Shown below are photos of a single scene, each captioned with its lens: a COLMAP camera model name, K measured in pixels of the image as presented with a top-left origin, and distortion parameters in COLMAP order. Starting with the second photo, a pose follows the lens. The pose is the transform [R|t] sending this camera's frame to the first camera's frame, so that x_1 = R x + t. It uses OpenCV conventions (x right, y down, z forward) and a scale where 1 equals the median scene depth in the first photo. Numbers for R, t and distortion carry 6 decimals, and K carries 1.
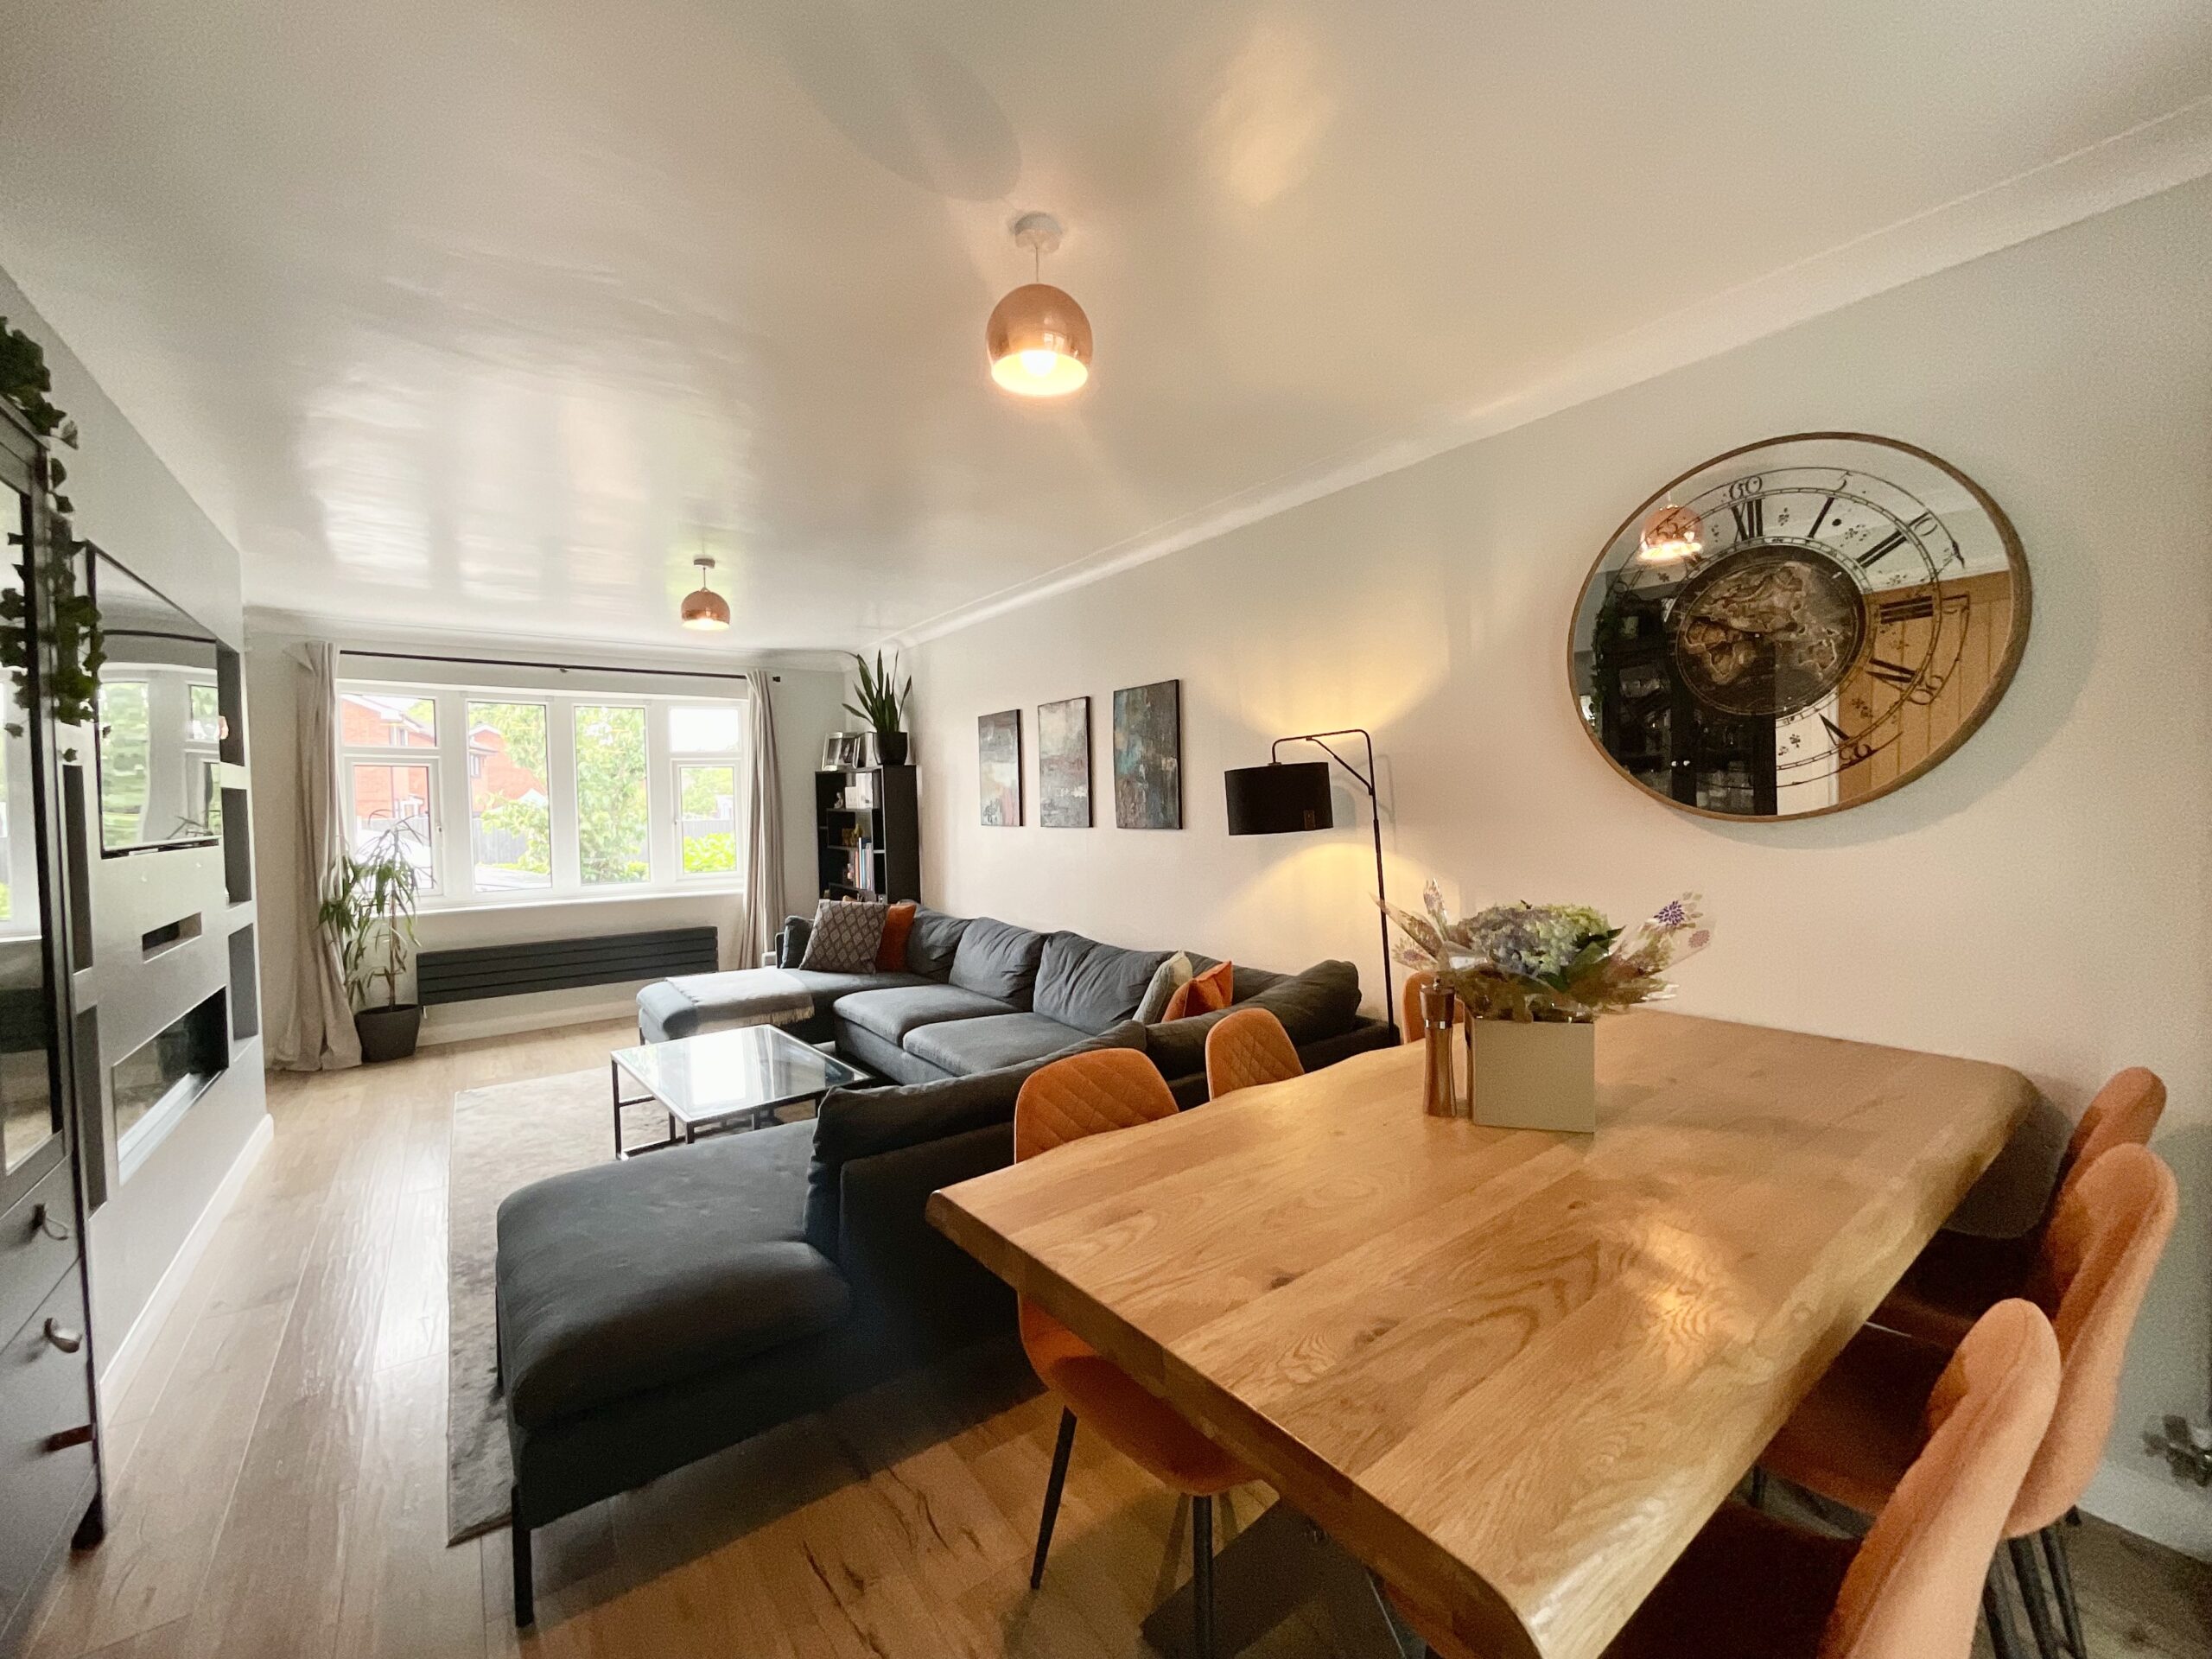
lens RADIAL K [[896.3, 0, 1103.0], [0, 896.3, 825.0], [0, 0, 1]] dist [-0.004169, -0.000051]
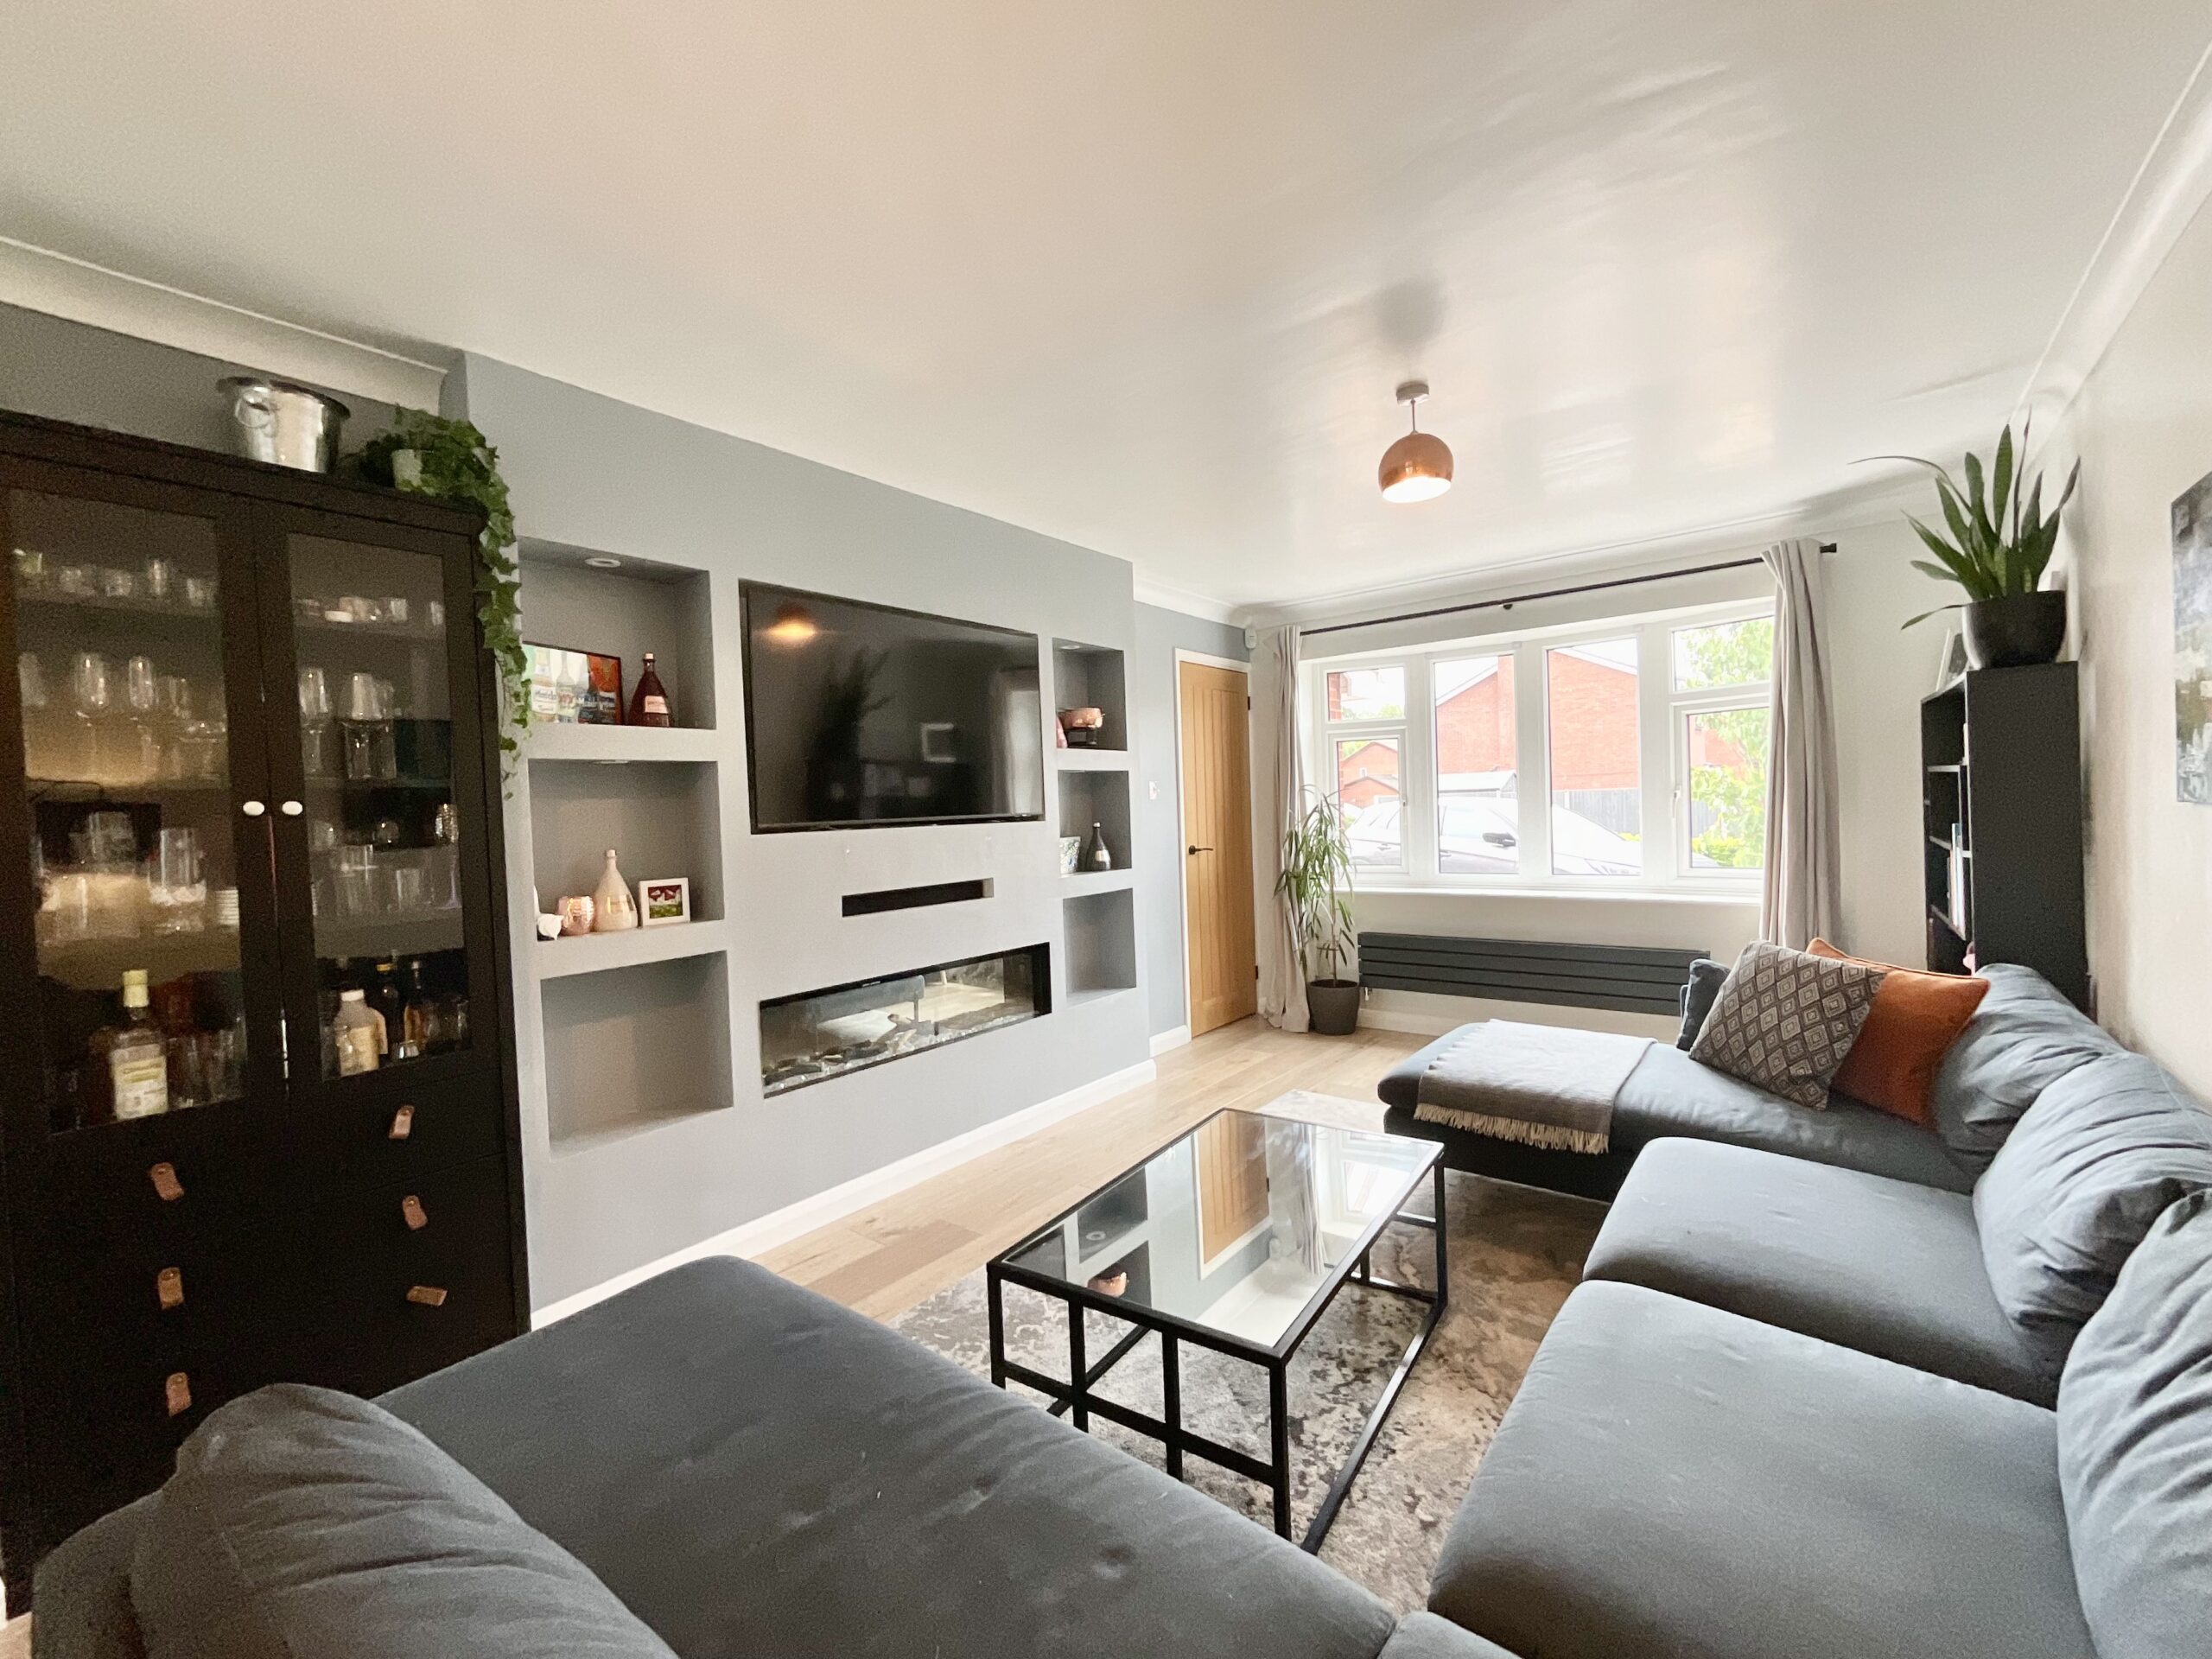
lens RADIAL K [[896.3, 0, 1103.0], [0, 896.3, 825.0], [0, 0, 1]] dist [-0.004169, -0.000051]
pose [[0.266348, 0.026745, -0.963506, 0.099034], [0.001978, 0.999598, 0.028294, -0.000553], [0.963875, -0.009441, 0.266188, 0.503409]]
